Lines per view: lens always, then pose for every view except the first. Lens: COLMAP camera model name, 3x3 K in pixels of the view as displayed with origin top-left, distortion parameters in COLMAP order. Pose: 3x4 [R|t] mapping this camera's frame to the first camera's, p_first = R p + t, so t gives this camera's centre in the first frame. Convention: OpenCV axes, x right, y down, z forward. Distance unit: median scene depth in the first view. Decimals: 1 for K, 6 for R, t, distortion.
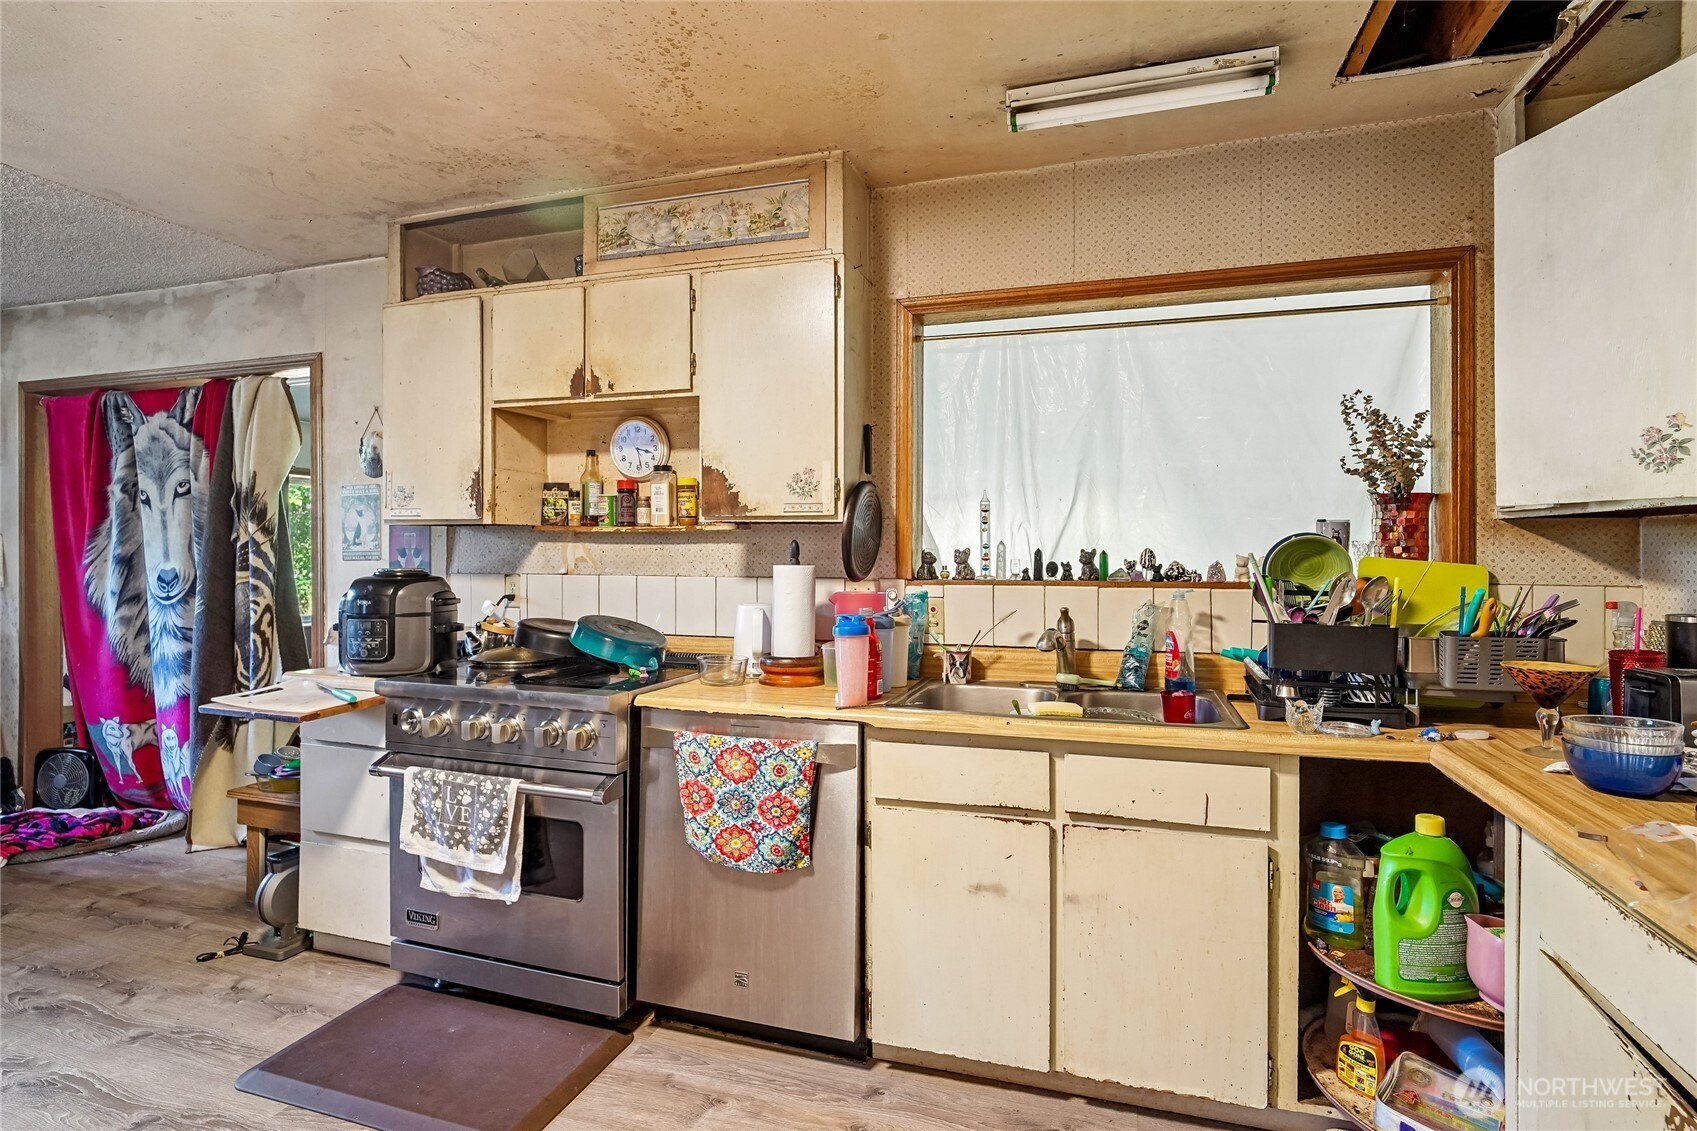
lens RADIAL K [[827.9, 0, 852.9], [0, 827.9, 555.2], [0, 0, 1]] dist [-0.020757, 0.009109]
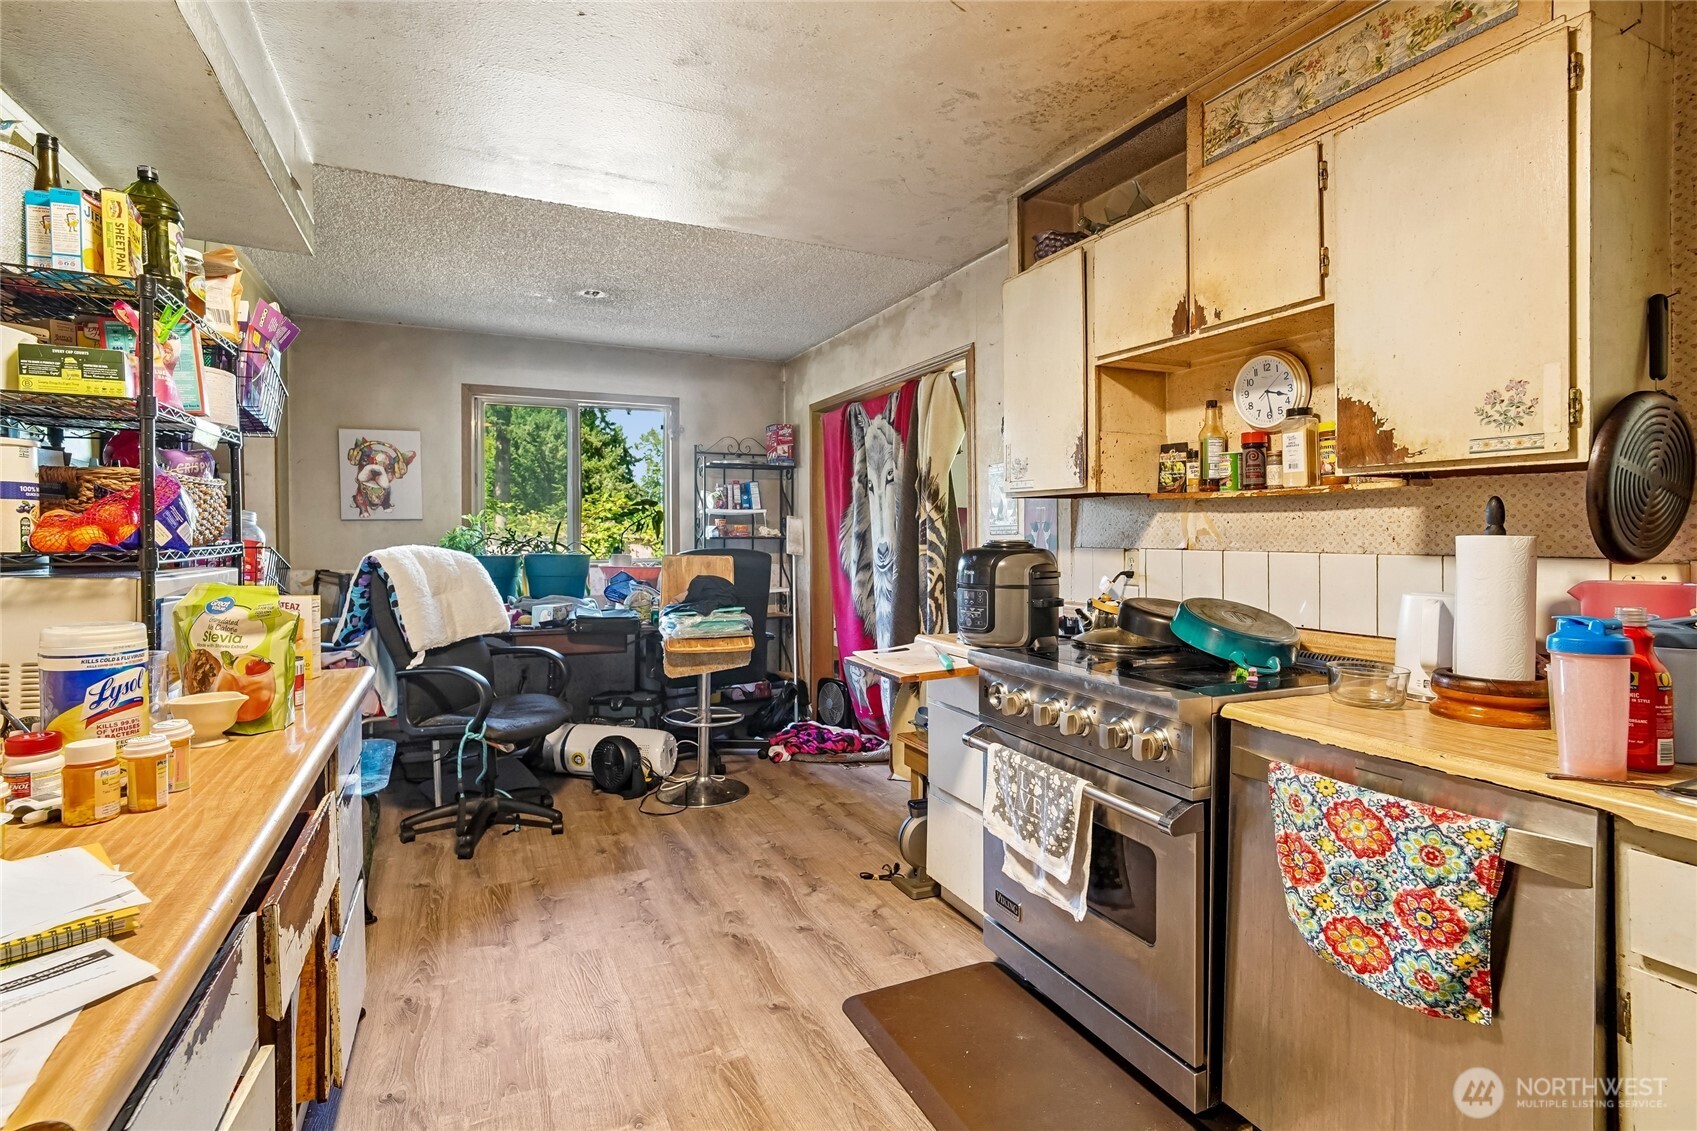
lens RADIAL K [[827.9, 0, 856.3], [0, 827.9, 532.8], [0, 0, 1]] dist [-0.020757, 0.009109]
pose [[0.681043, -0.003022, -0.732237, 0.056677], [-0.002837, 0.999973, -0.006766, 0.015297], [0.732238, 0.006686, 0.681016, 0.198461]]
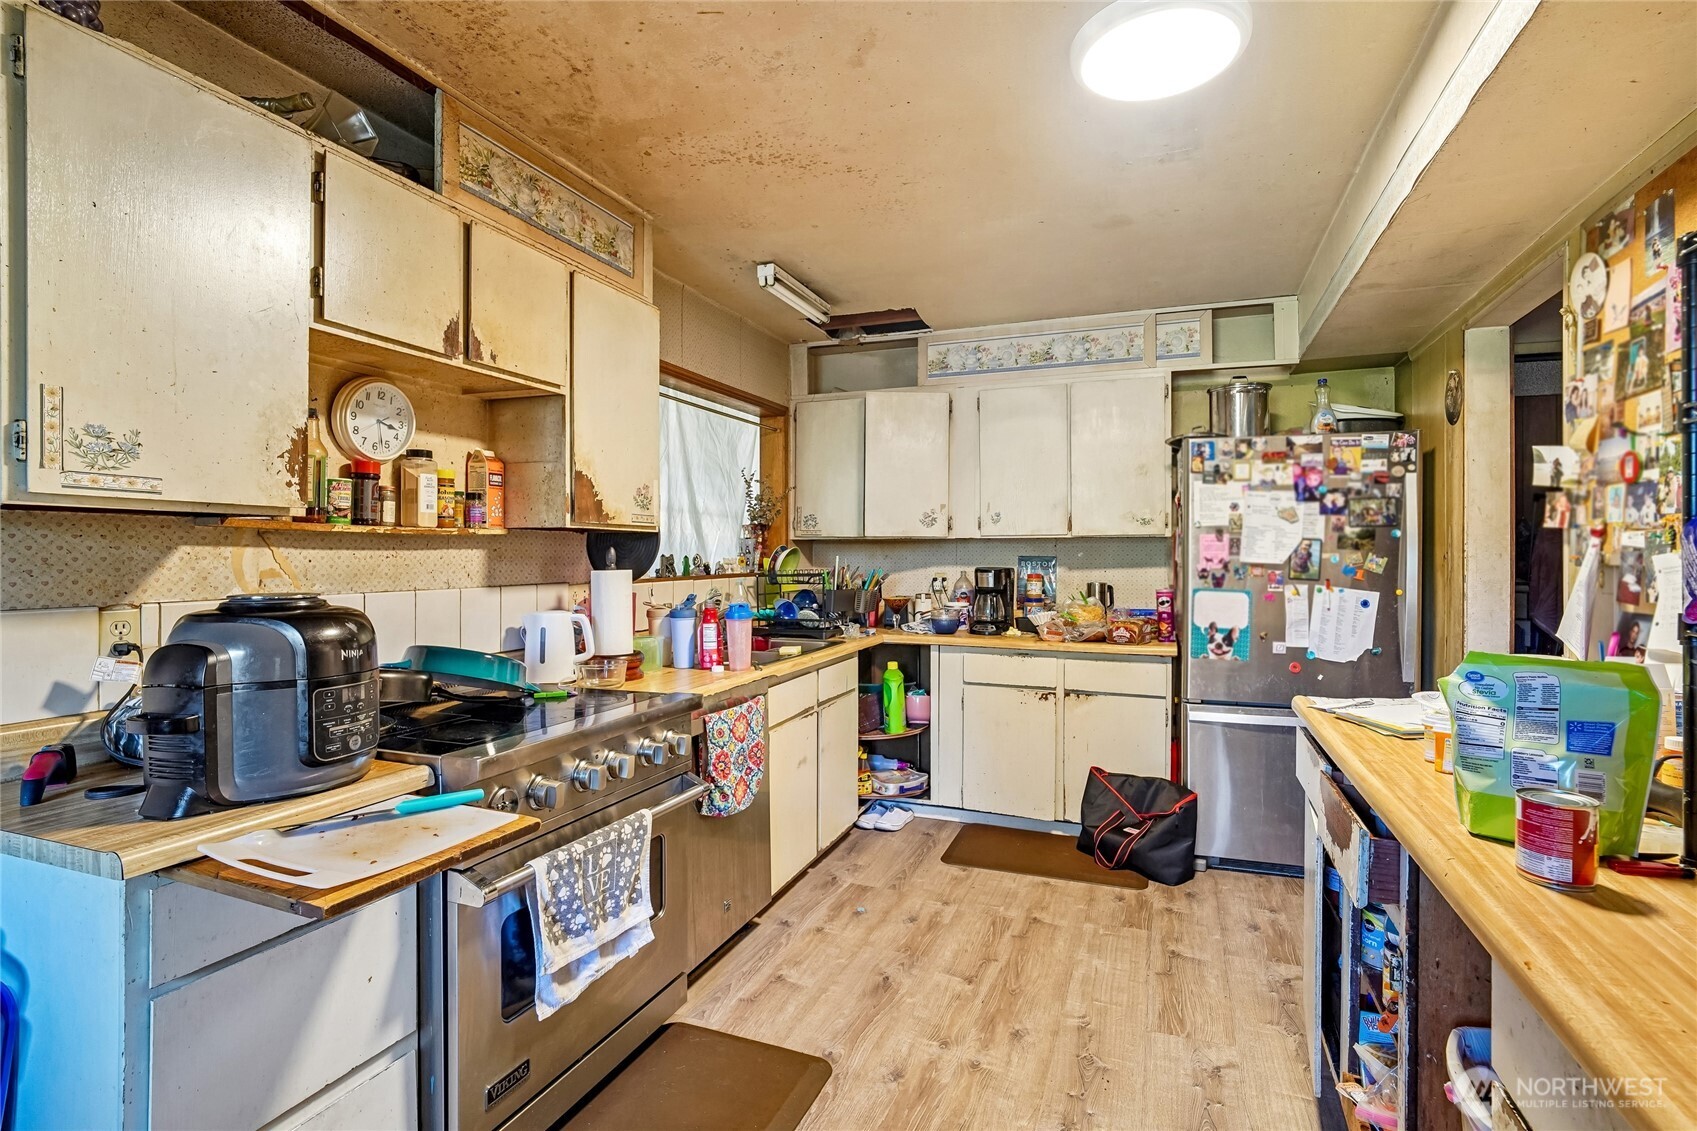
lens RADIAL K [[827.9, 0, 844.2], [0, 827.9, 559.3], [0, 0, 1]] dist [-0.020757, 0.009109]
pose [[0.061400, -0.009179, 0.998071, -1.114291], [0.008714, 0.999925, 0.008660, -0.008655], [-0.998075, 0.008166, 0.061475, 0.618160]]
